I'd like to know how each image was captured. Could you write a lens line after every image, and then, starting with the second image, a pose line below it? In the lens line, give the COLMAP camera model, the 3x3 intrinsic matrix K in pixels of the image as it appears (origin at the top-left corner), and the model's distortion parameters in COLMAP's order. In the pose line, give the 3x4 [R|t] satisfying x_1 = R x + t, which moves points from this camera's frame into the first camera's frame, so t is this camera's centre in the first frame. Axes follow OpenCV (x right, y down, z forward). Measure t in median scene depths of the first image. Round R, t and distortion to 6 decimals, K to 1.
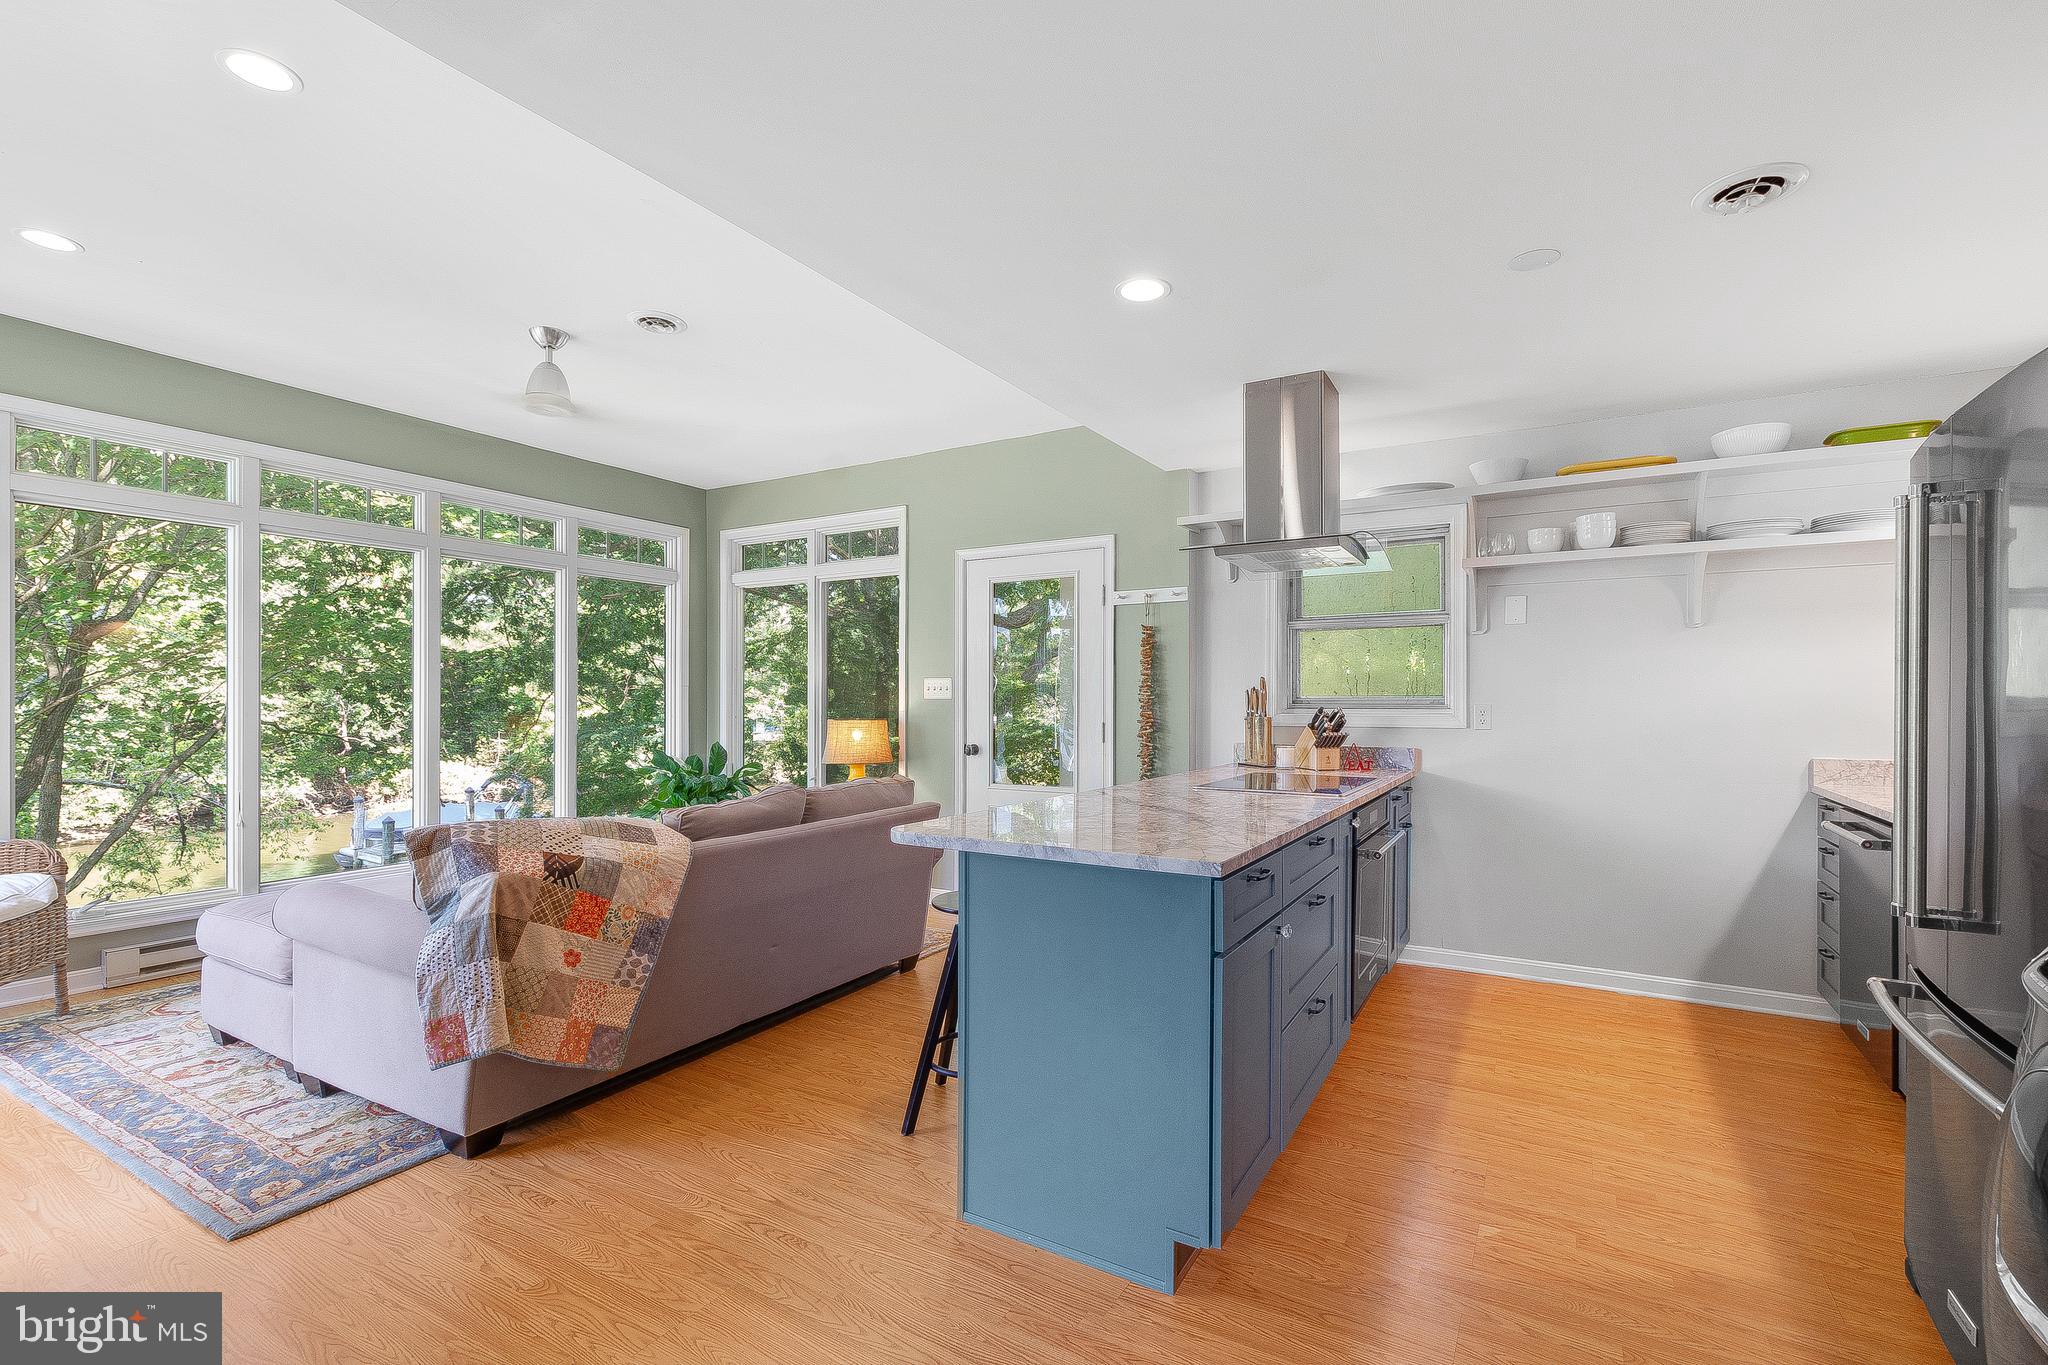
lens RADIAL K [[887.0, 0, 1026.9], [0, 887.0, 697.6], [0, 0, 1]] dist [0.007901, -0.004208]
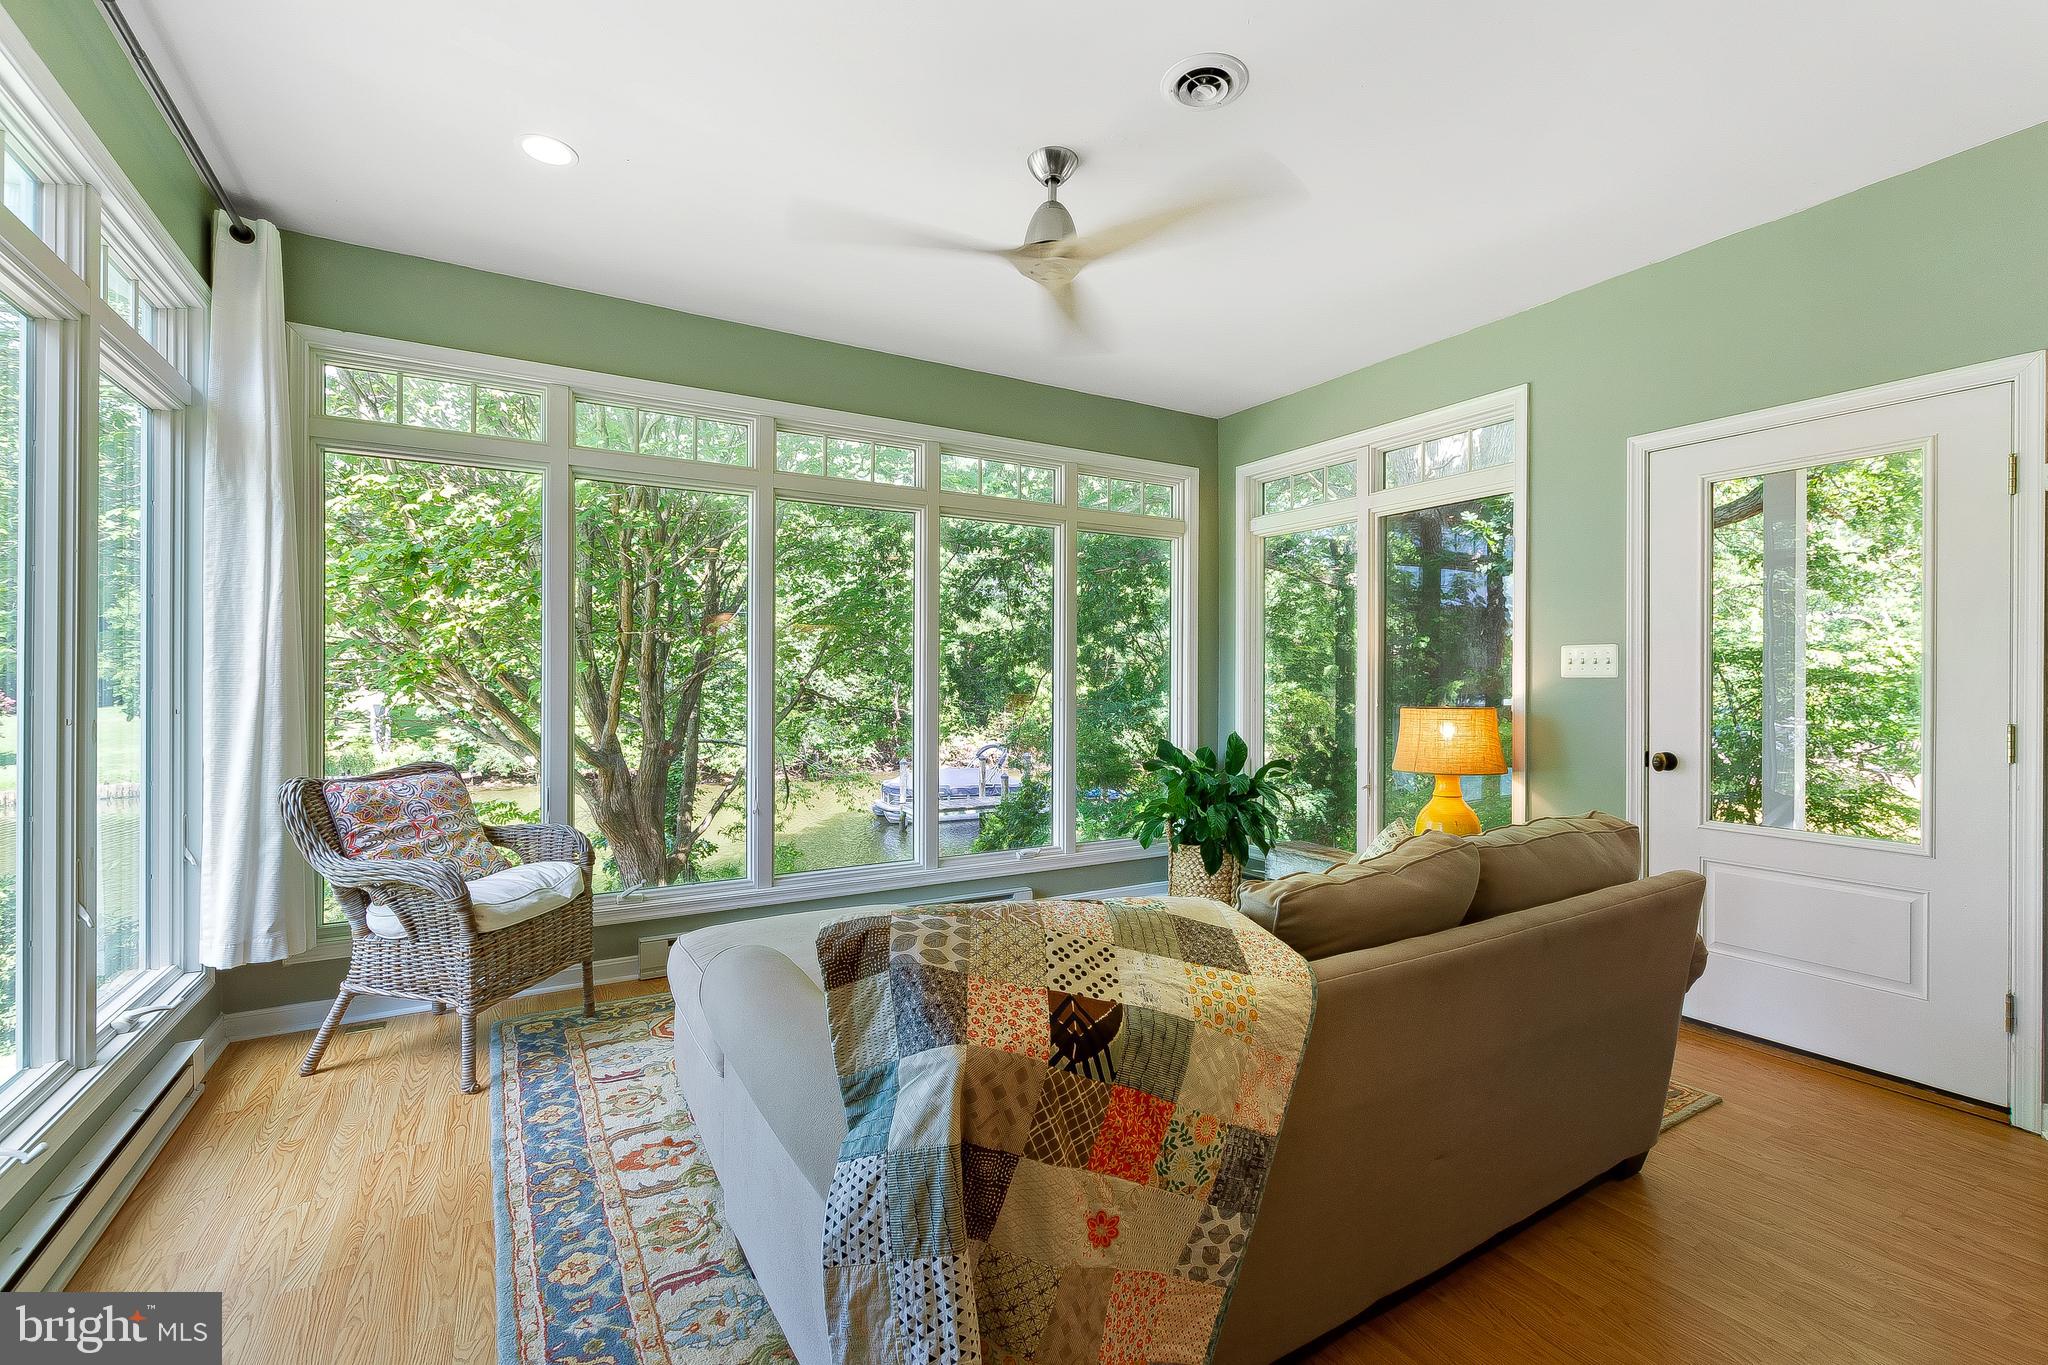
lens RADIAL K [[887.0, 0, 1032.4], [0, 887.0, 677.0], [0, 0, 1]] dist [0.007901, -0.004208]
pose [[0.874330, 0.001569, -0.485330, -0.245212], [-0.001189, 0.999999, 0.001090, 0.000943], [0.485331, -0.000376, 0.874330, 0.442600]]
